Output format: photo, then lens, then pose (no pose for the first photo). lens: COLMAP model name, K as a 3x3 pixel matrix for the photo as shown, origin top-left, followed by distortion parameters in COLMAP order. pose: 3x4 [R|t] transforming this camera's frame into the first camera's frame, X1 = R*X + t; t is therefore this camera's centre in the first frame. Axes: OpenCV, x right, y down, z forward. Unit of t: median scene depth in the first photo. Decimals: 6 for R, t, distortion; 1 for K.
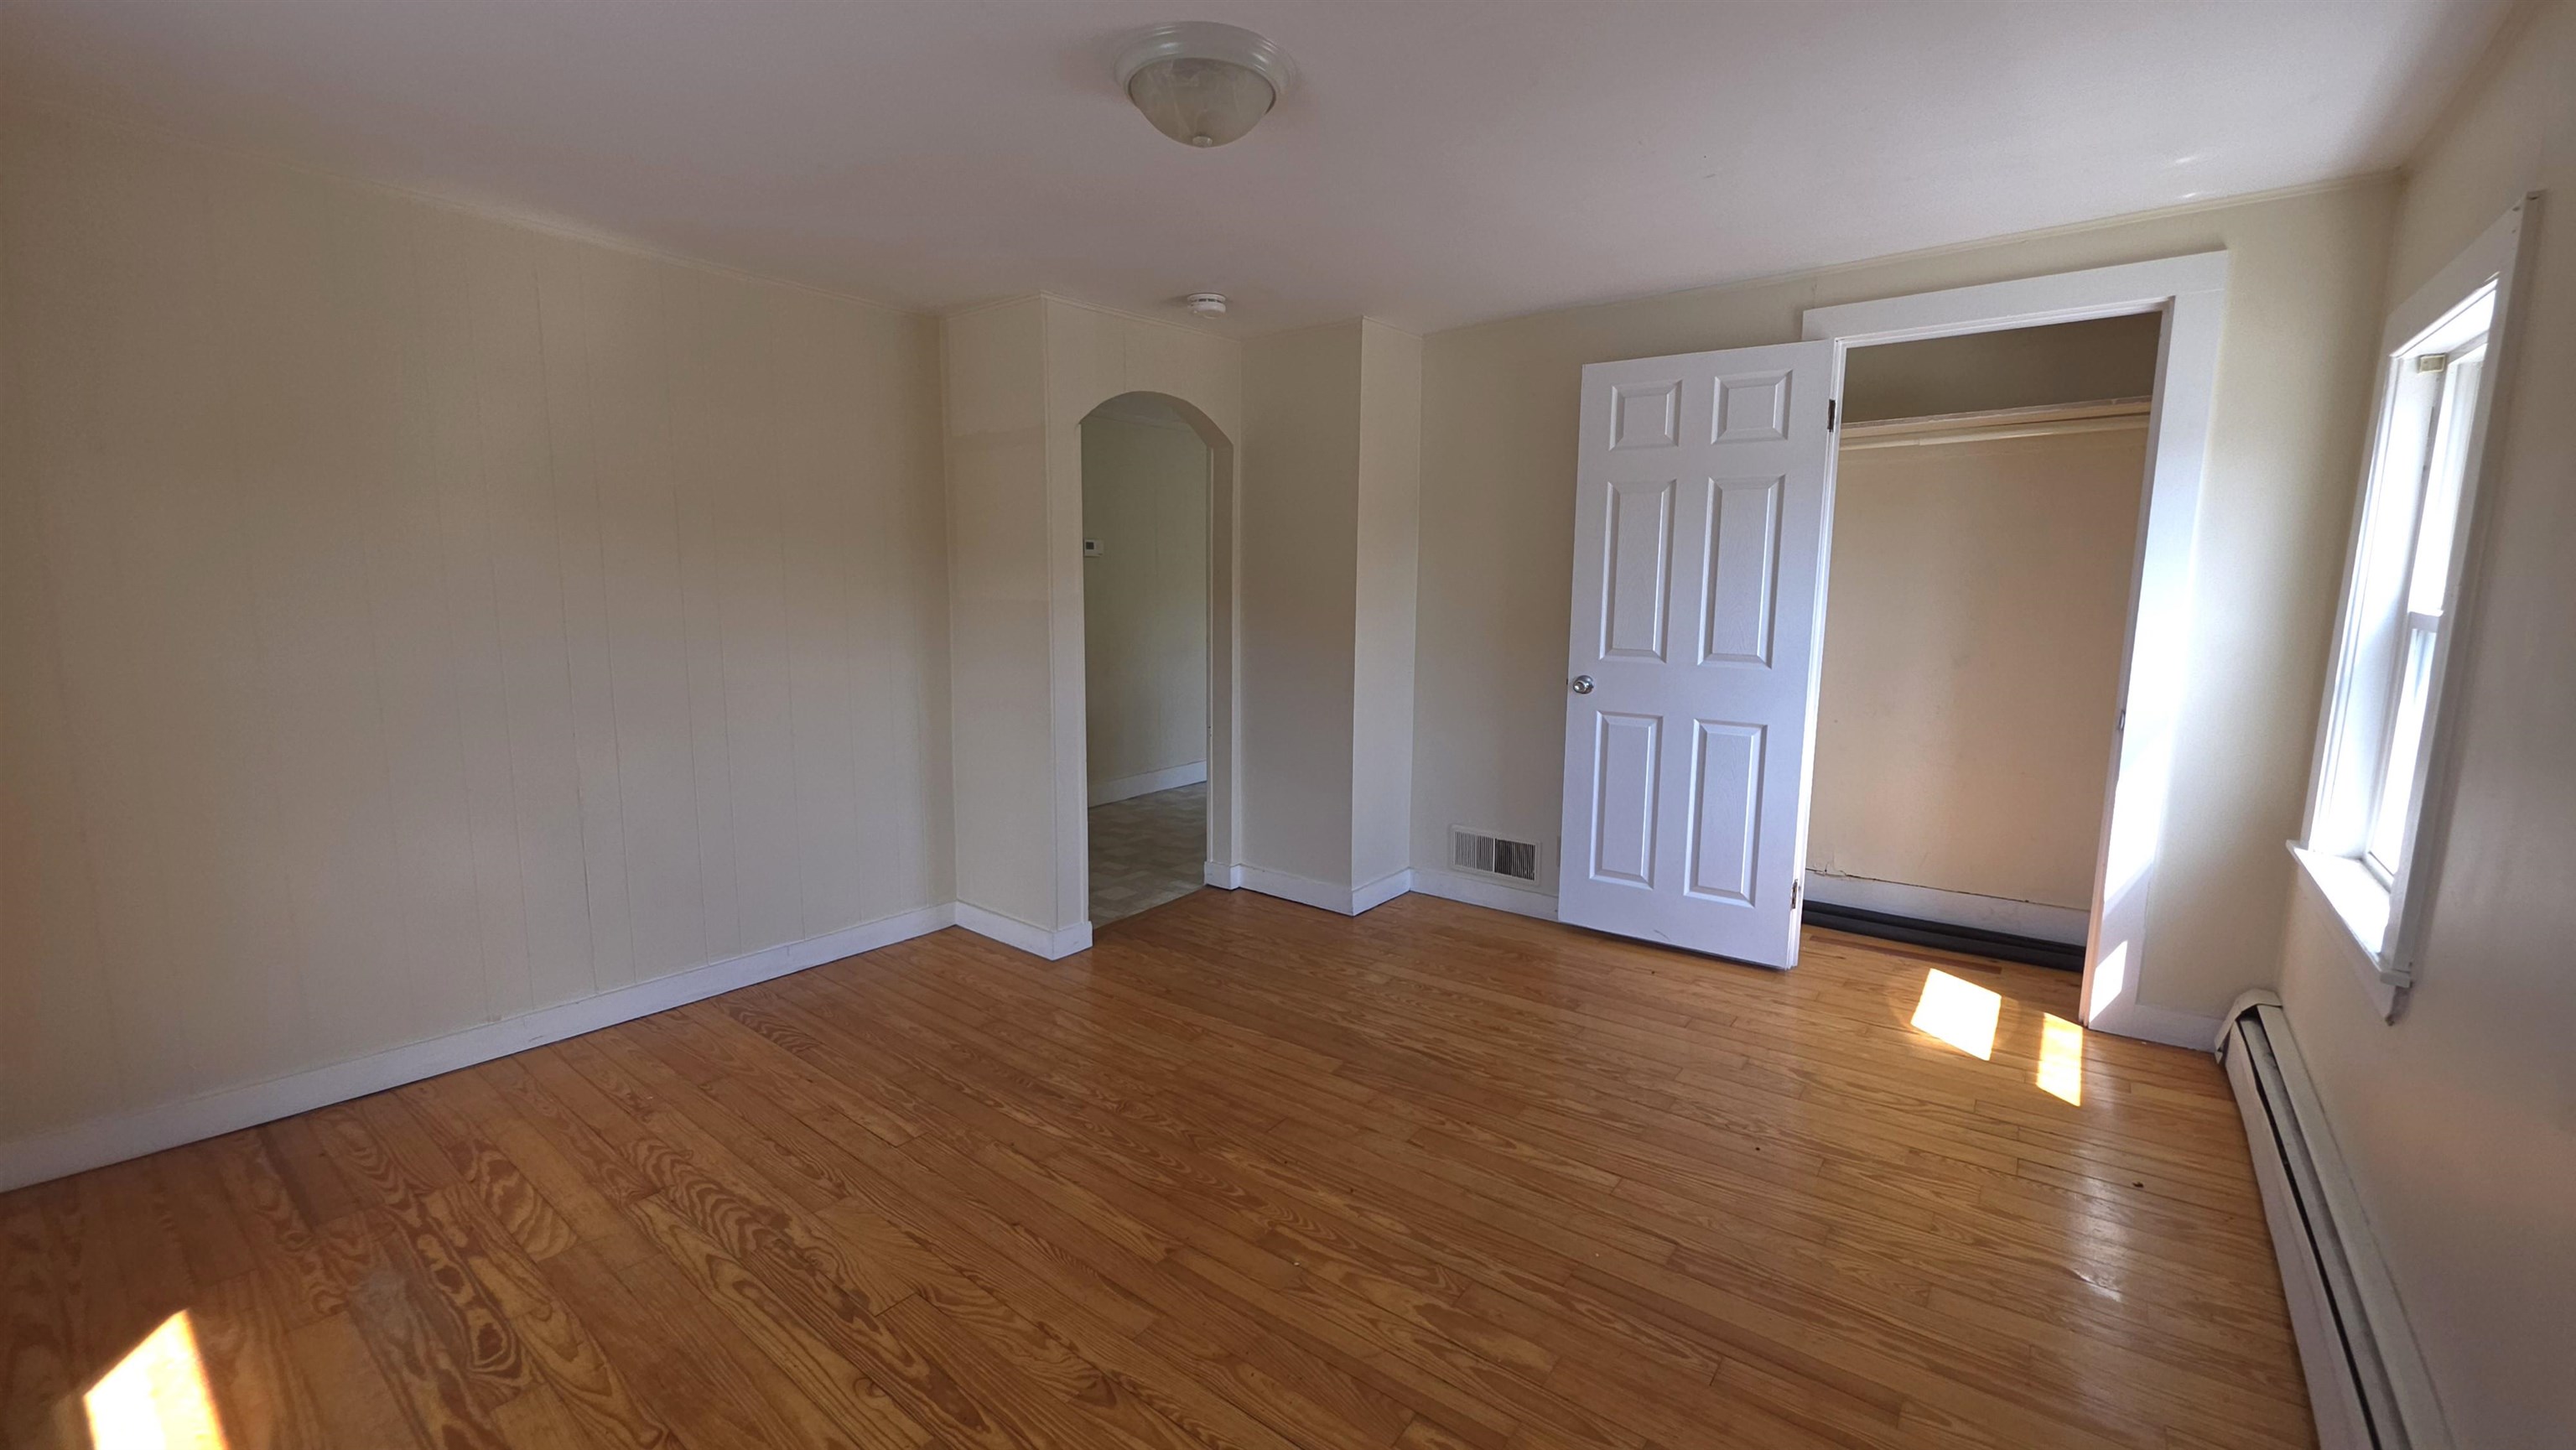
lens RADIAL K [[1028.3, 0, 1279.4], [0, 1028.3, 708.5], [0, 0, 1]] dist [-0.000396, -0.000292]
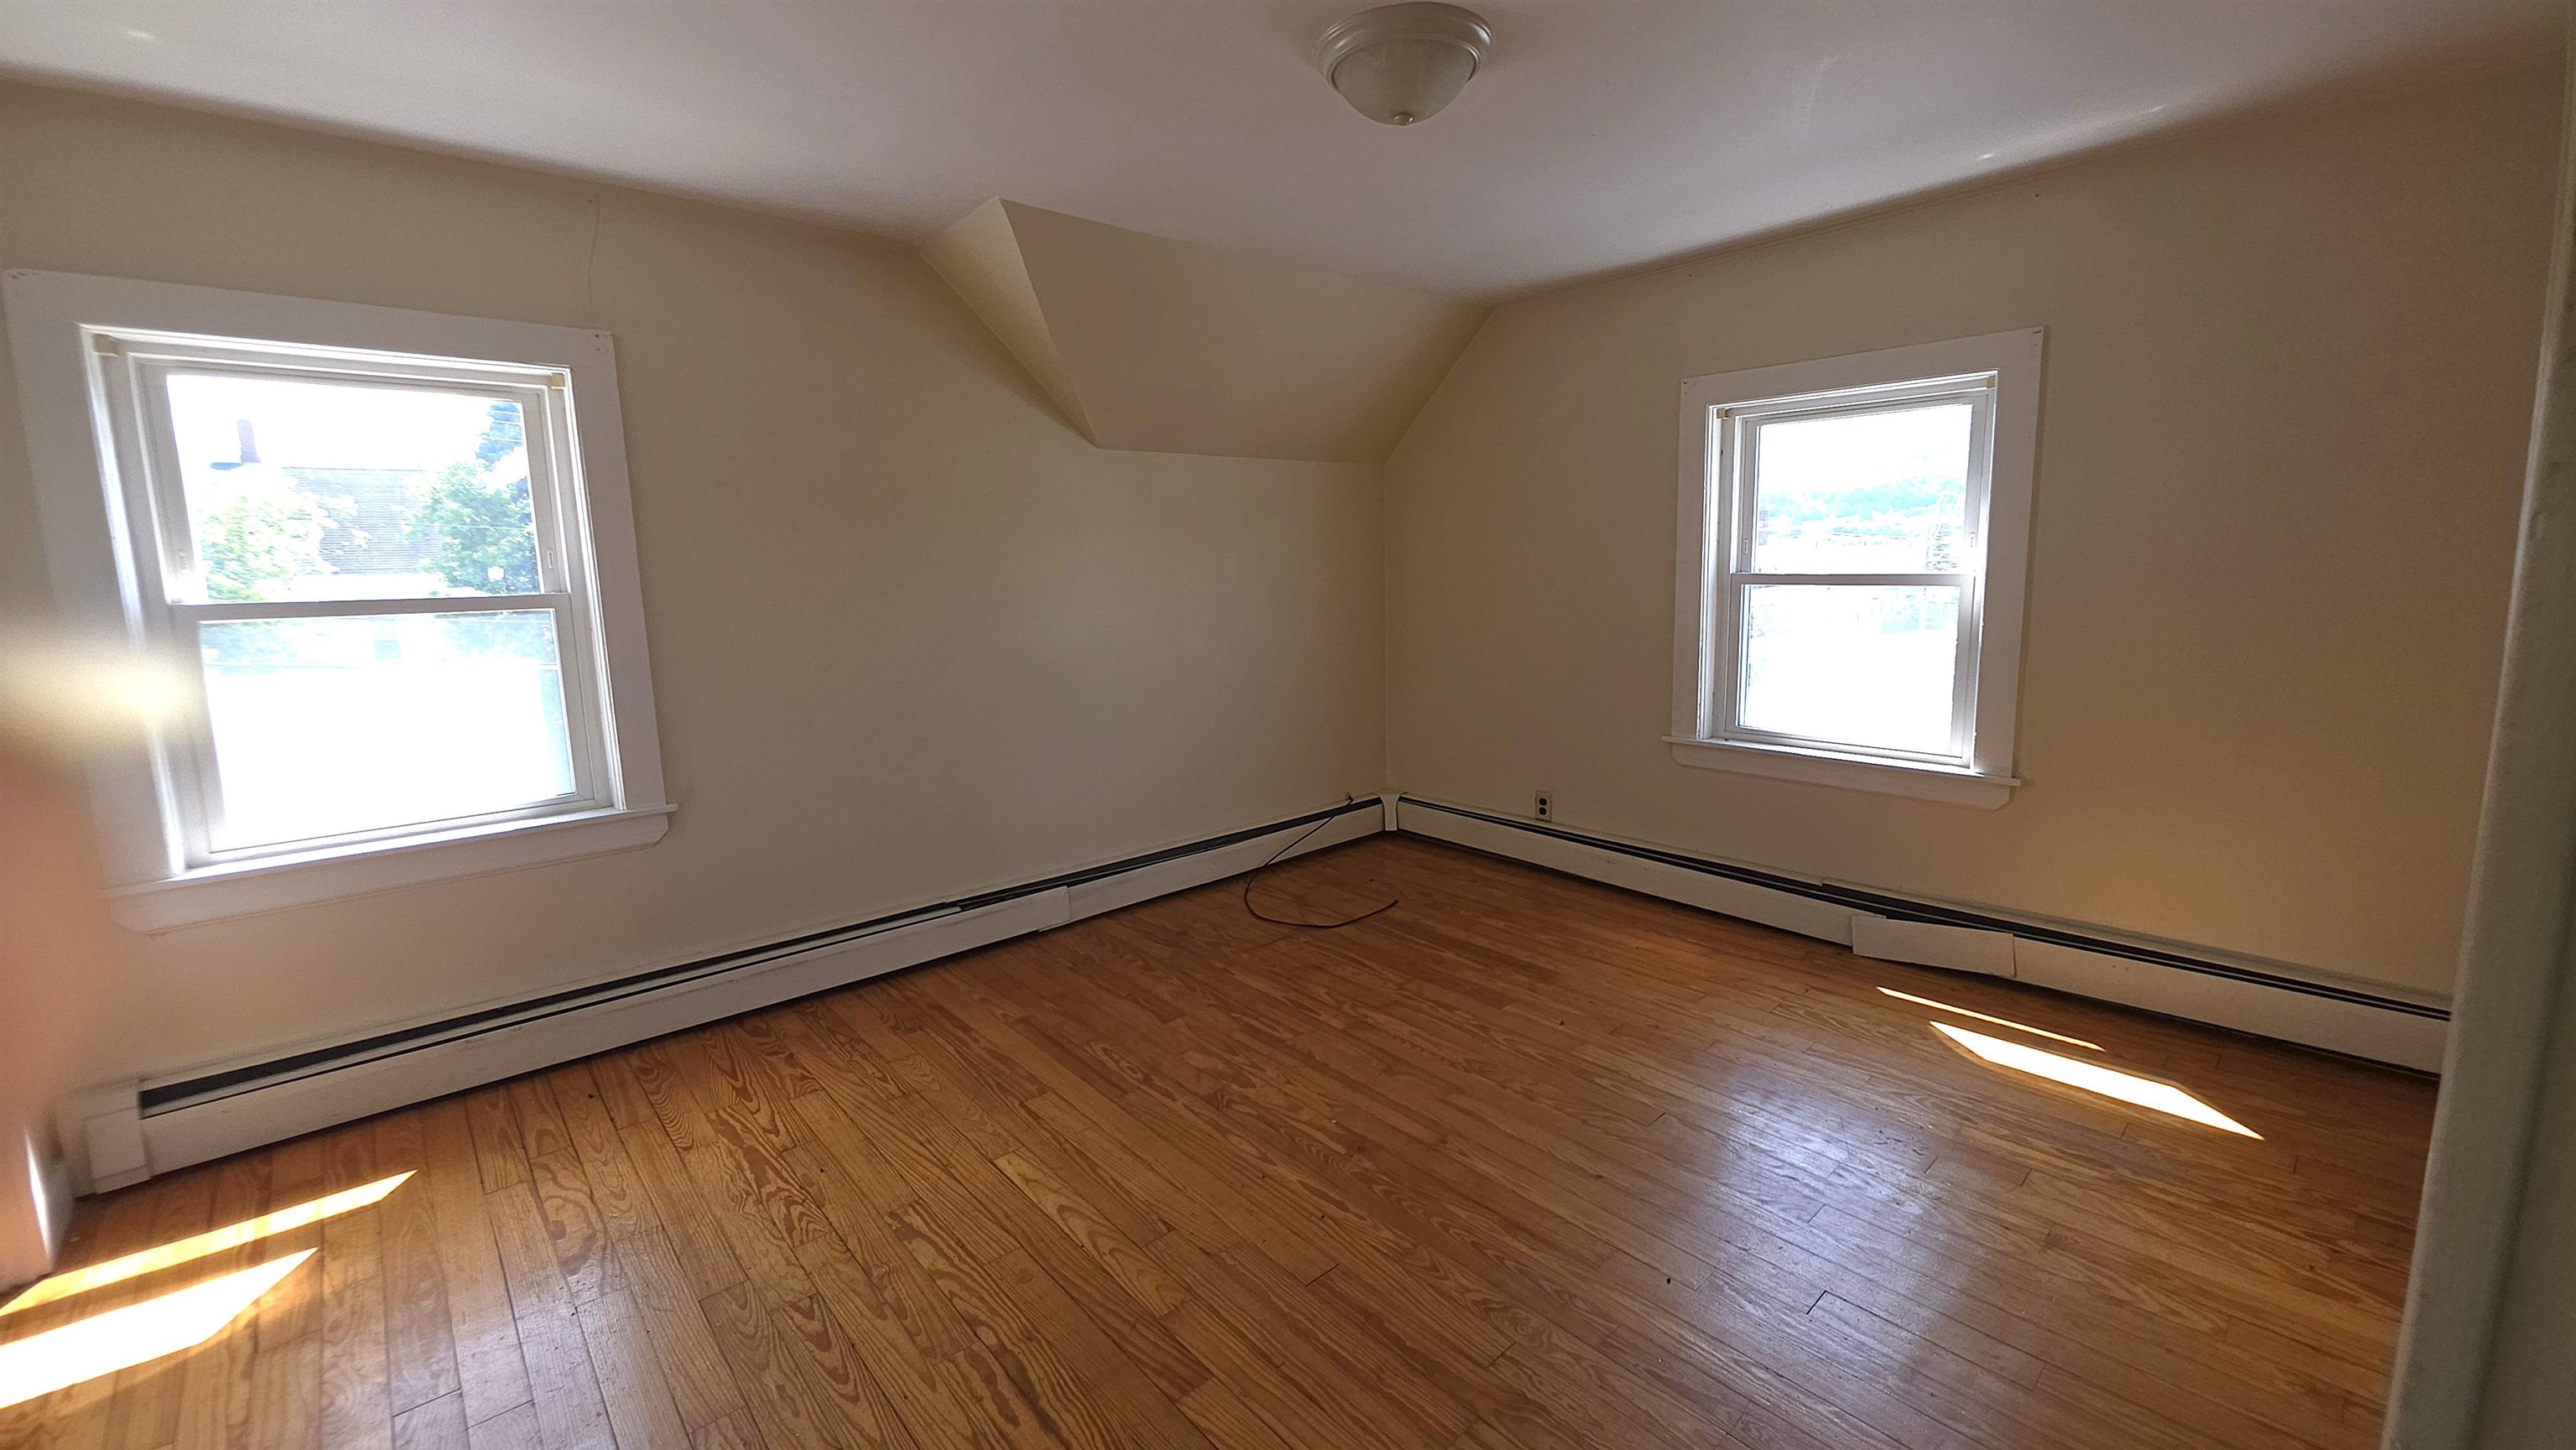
lens RADIAL K [[1028.3, 0, 1279.4], [0, 1028.3, 708.5], [0, 0, 1]] dist [-0.000396, -0.000292]
pose [[-0.984866, -0.008135, 0.173129, -0.116590], [0.040652, 0.960191, 0.276369, -0.242763], [-0.168485, 0.279224, -0.945329, 1.892759]]
